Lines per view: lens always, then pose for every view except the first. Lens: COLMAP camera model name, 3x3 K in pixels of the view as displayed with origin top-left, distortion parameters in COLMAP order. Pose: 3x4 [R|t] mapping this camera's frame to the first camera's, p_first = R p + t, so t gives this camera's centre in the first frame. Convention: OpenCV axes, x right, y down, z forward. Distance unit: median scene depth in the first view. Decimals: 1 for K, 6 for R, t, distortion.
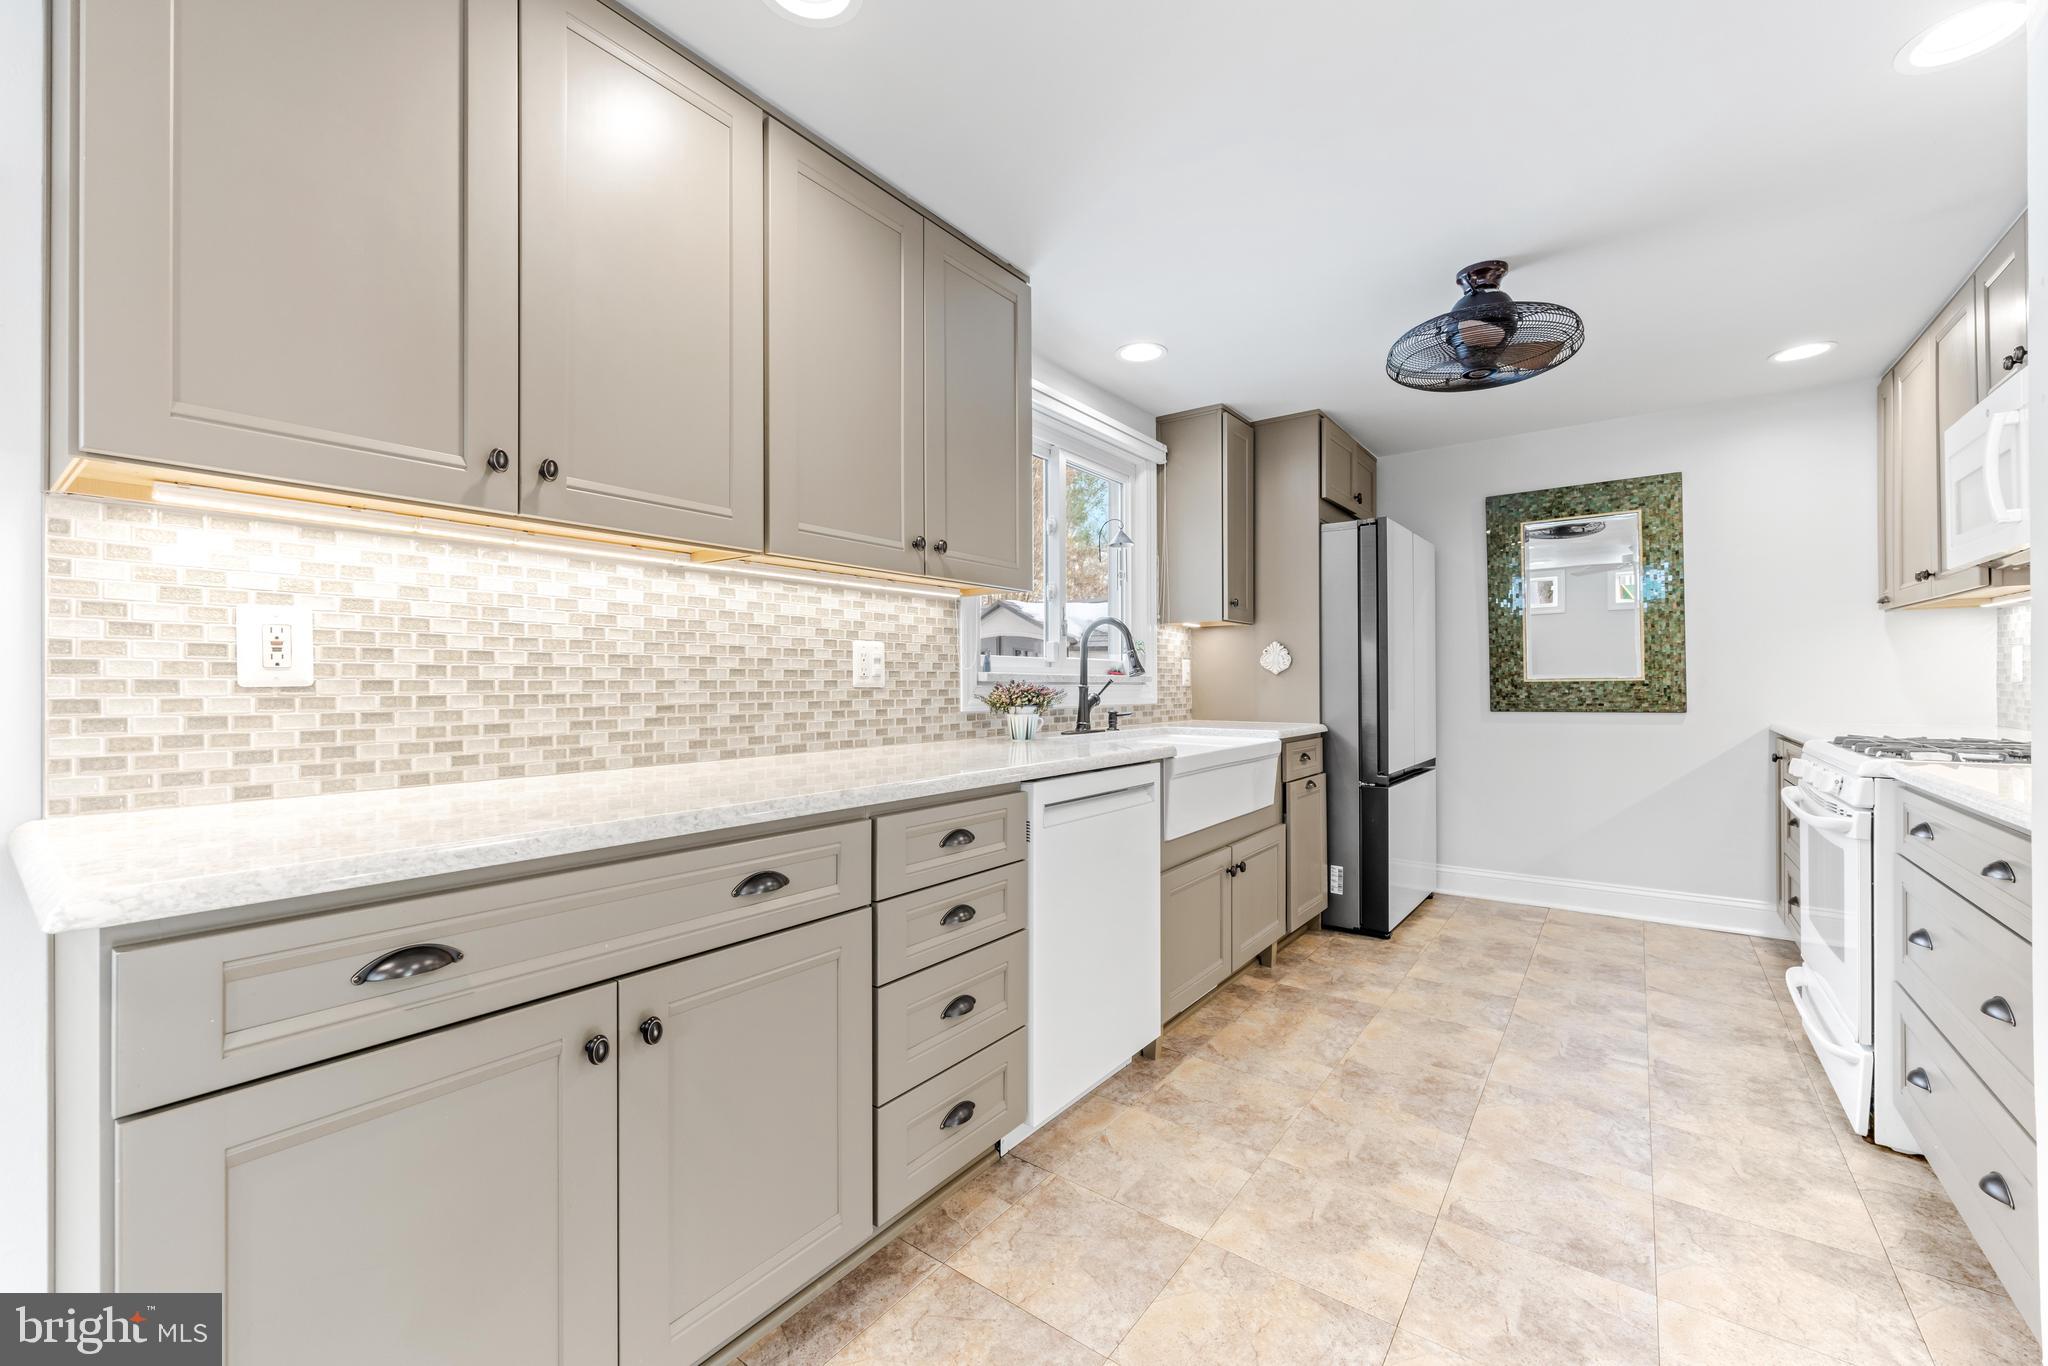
lens RADIAL K [[819.1, 0, 1020.5], [0, 819.1, 679.0], [0, 0, 1]] dist [-0.001863, -0.001080]
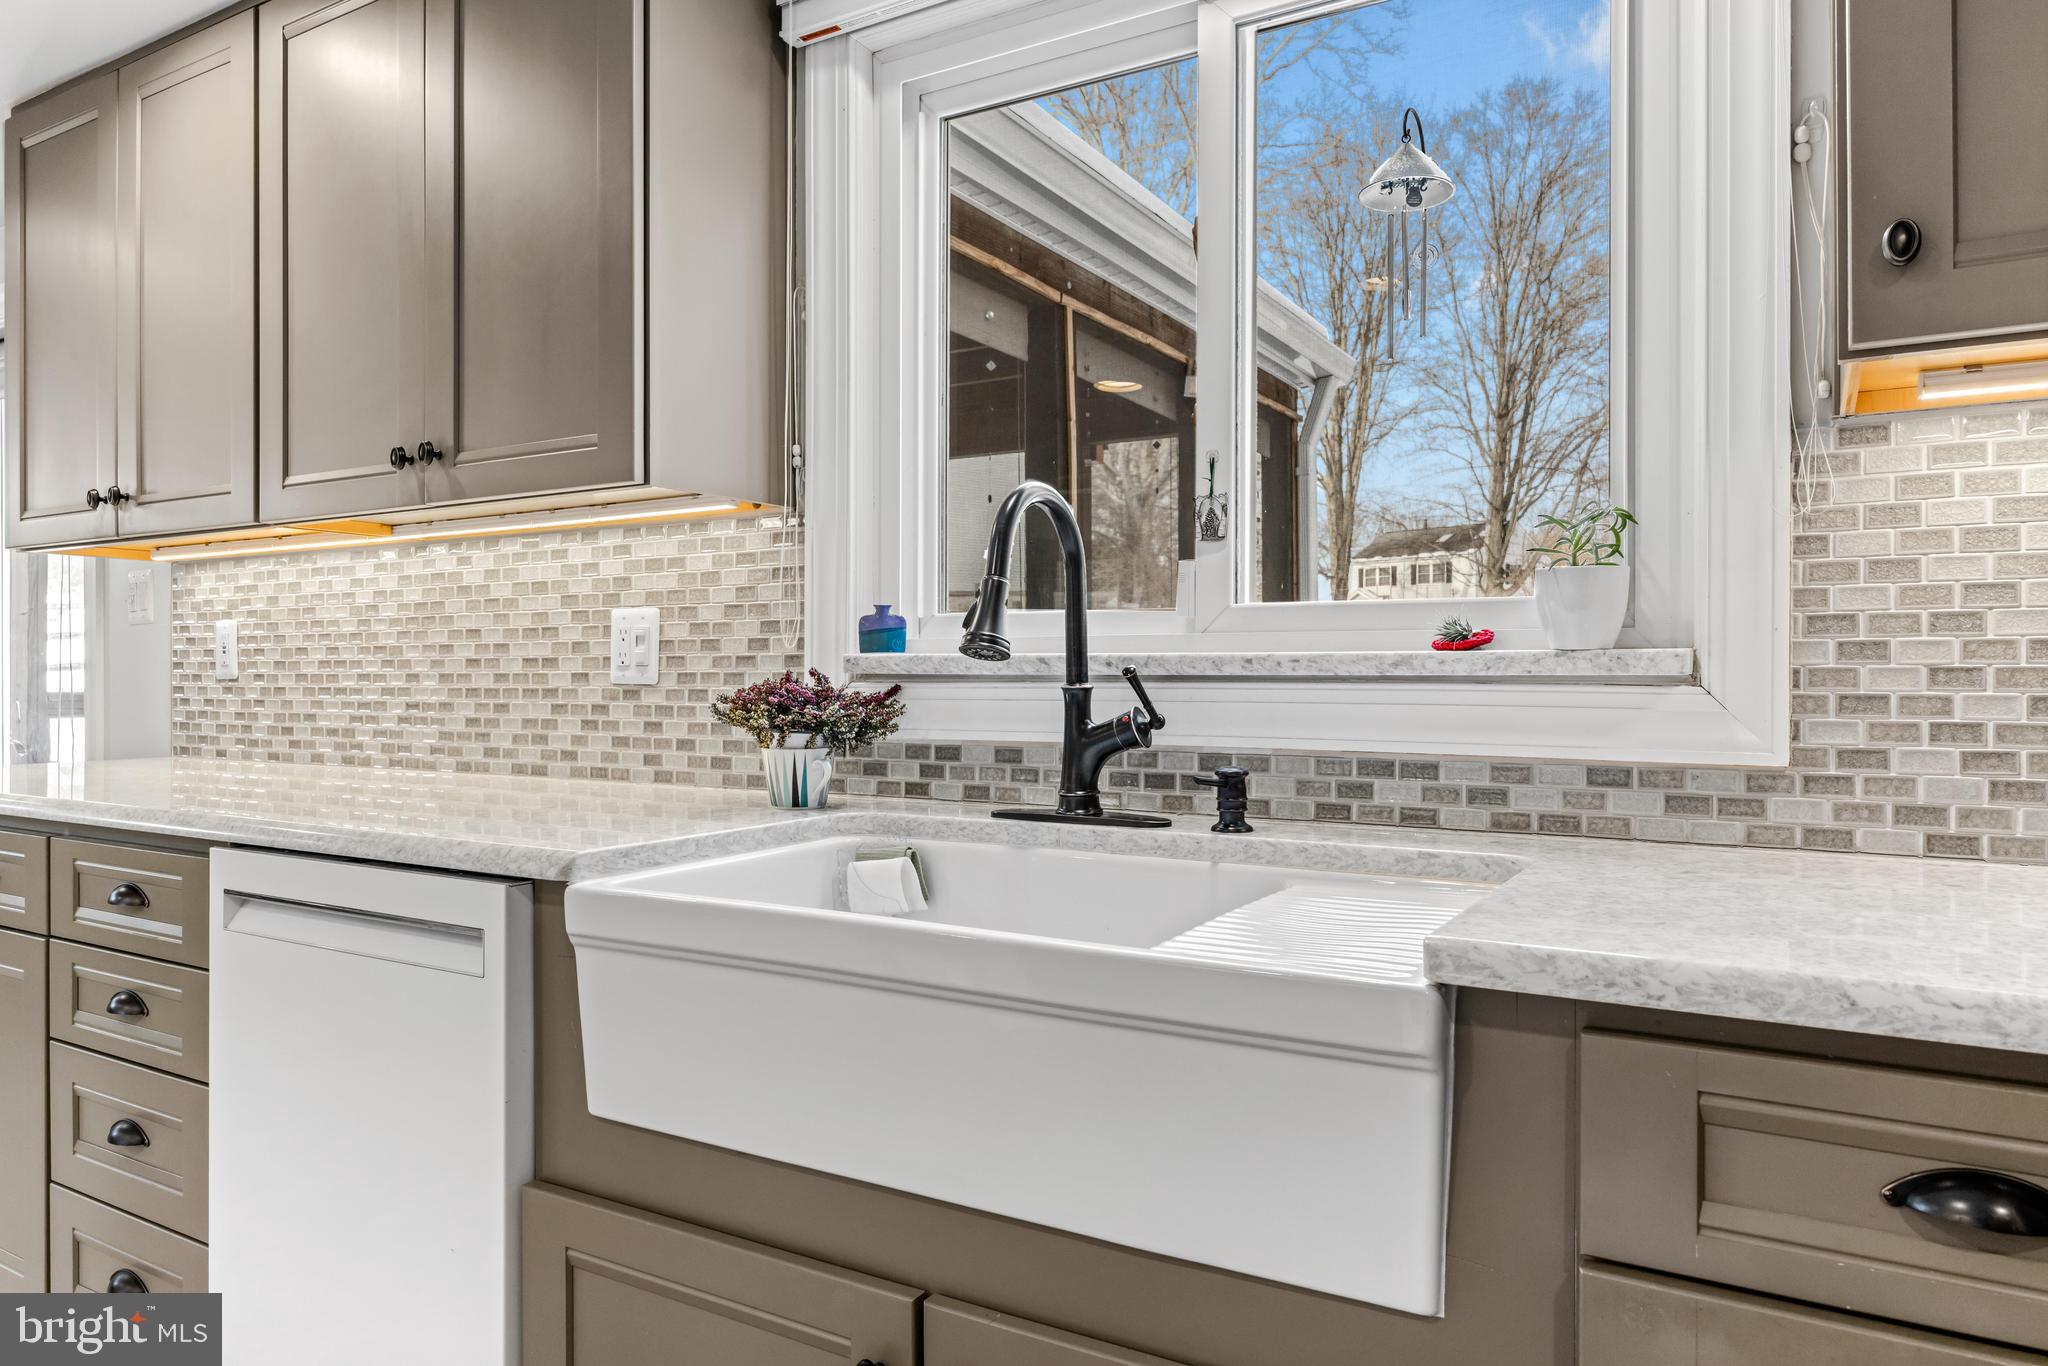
lens RADIAL K [[1322.7, 0, 1024.8], [0, 1322.7, 675.6], [0, 0, 1]] dist [-0.002937, 0.002642]
pose [[0.103642, 0.001969, -0.994613, 0.715559], [0.005599, 0.999981, 0.002563, 0.002749], [0.994599, -0.005834, 0.103629, 1.037780]]
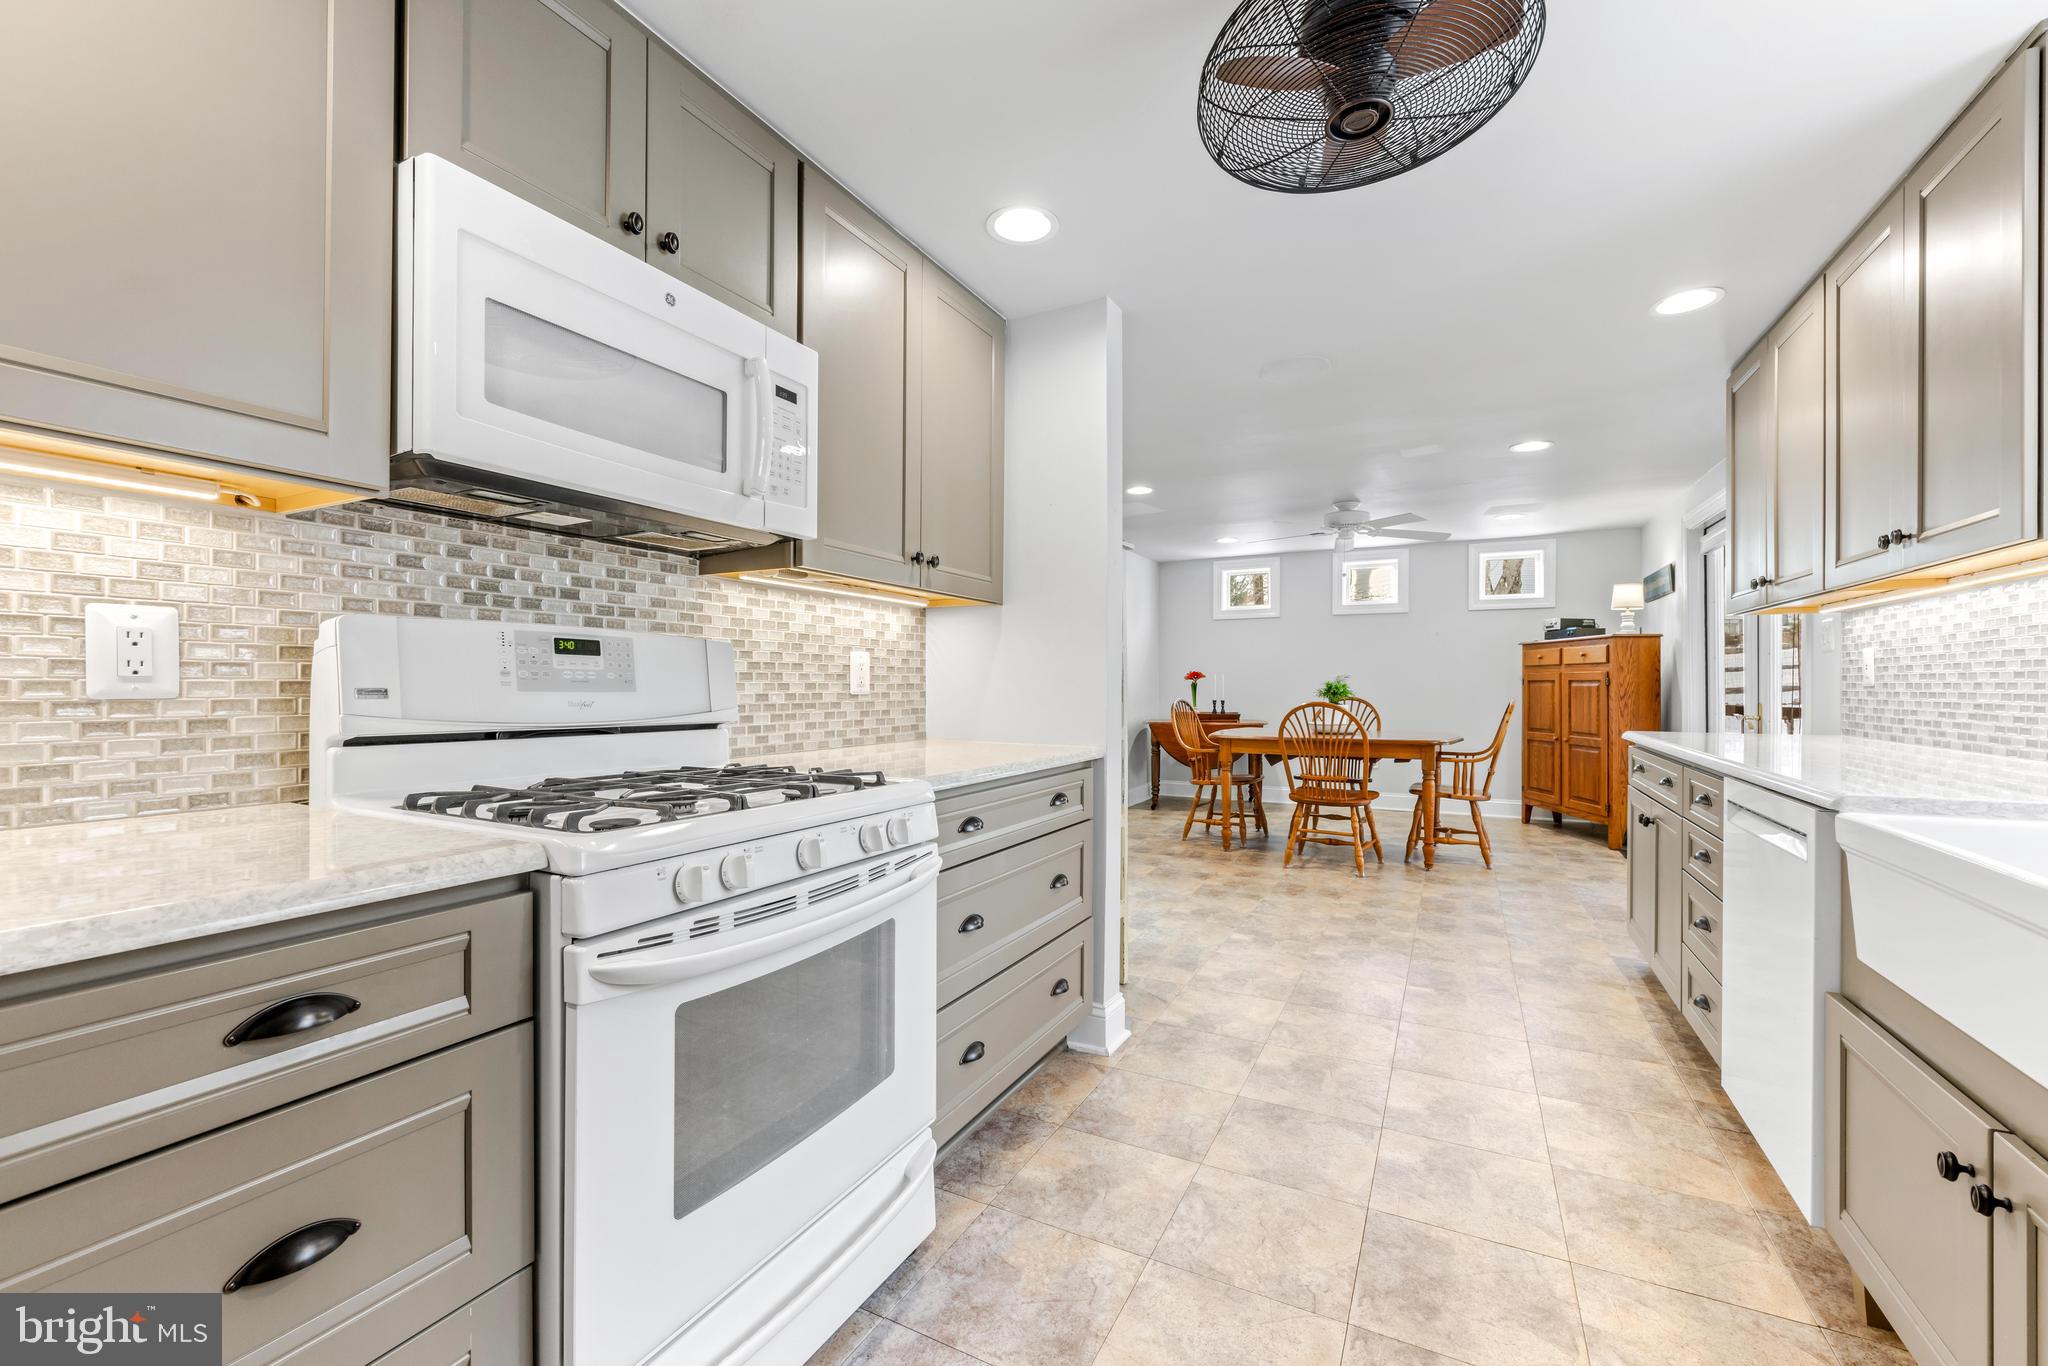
lens RADIAL K [[819.1, 0, 1019.4], [0, 819.1, 690.1], [0, 0, 1]] dist [-0.001863, -0.001080]
pose [[-0.988638, 0.006270, -0.150186, 0.782446], [0.006215, 0.999980, 0.000840, 0.002047], [0.150189, -0.000103, -0.988657, 1.359580]]
